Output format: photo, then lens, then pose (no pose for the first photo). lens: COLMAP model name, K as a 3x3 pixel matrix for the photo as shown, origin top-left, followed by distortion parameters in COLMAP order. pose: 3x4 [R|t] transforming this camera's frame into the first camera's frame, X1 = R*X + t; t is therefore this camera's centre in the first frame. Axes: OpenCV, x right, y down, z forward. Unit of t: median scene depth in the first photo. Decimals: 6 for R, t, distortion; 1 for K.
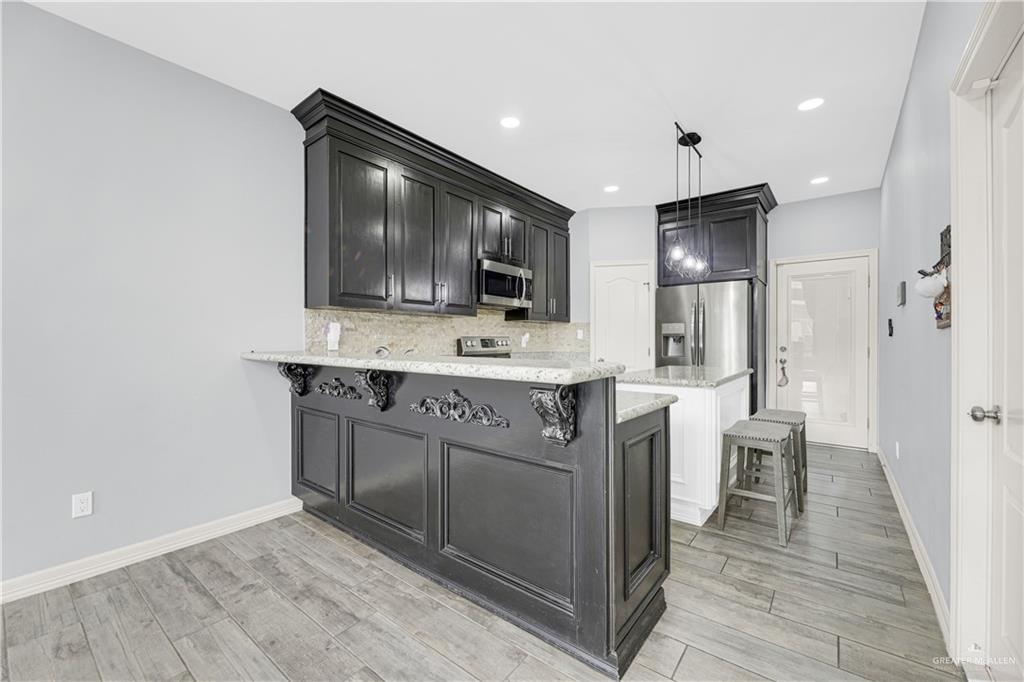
lens RADIAL K [[414.8, 0, 505.7], [0, 414.8, 341.4], [0, 0, 1]] dist [-0.001881, -0.000237]
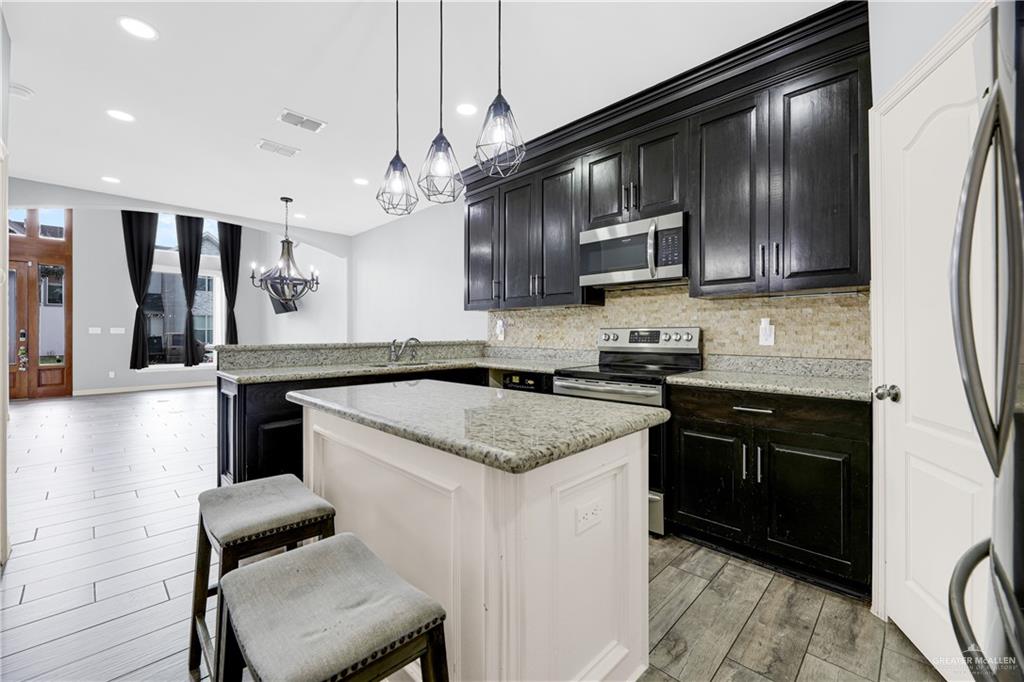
lens RADIAL K [[414.5, 0, 507.2], [0, 414.5, 334.0], [0, 0, 1]] dist [-0.001109, 0.000008]
pose [[-0.110586, -0.002102, -0.993864, 0.663180], [-0.001727, 0.999997, -0.001923, 0.001323], [0.993865, 0.001503, -0.110589, 0.826178]]
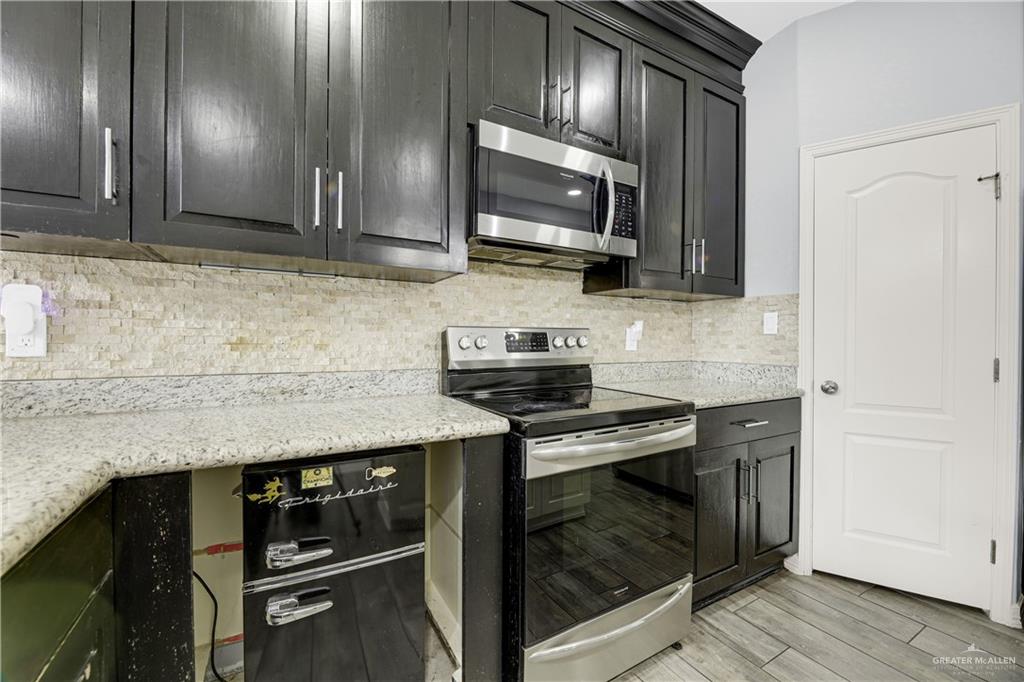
lens RADIAL K [[414.8, 0, 505.7], [0, 414.8, 341.4], [0, 0, 1]] dist [-0.001881, -0.000237]
pose [[0.929415, 0.008288, -0.368944, 0.094809], [-0.006038, 0.999955, 0.007253, 0.000652], [0.368988, -0.004513, 0.929423, 0.572153]]
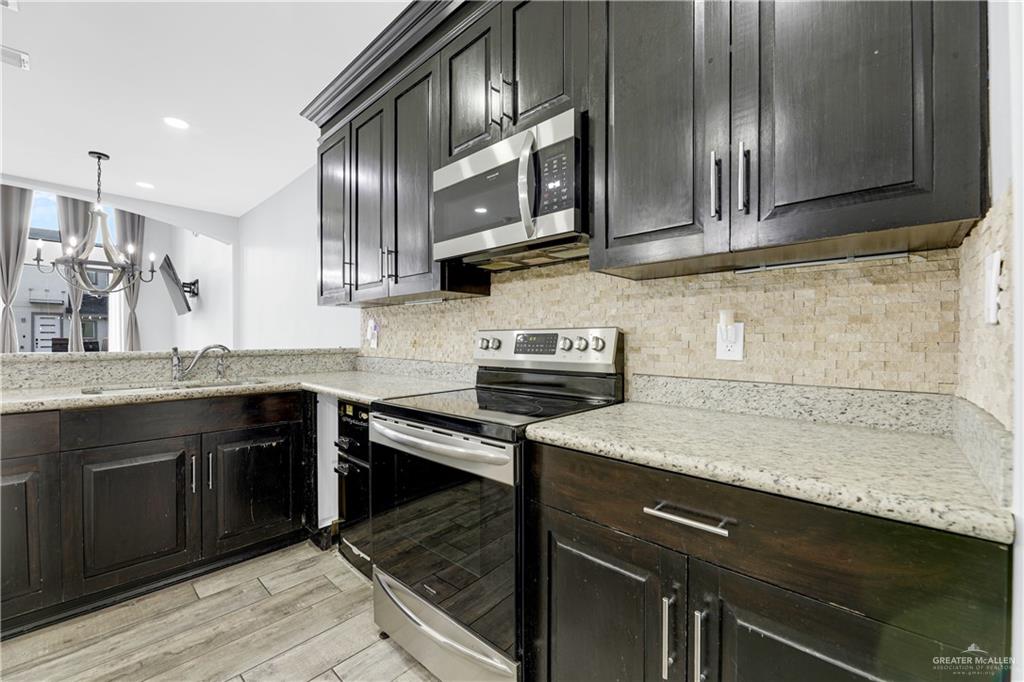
lens RADIAL K [[414.8, 0, 505.7], [0, 414.8, 341.4], [0, 0, 1]] dist [-0.001881, -0.000237]
pose [[-0.079282, 0.001663, -0.996851, 0.374458], [-0.003499, 0.999992, 0.001946, 0.001179], [0.996846, 0.003642, -0.079275, 0.978244]]
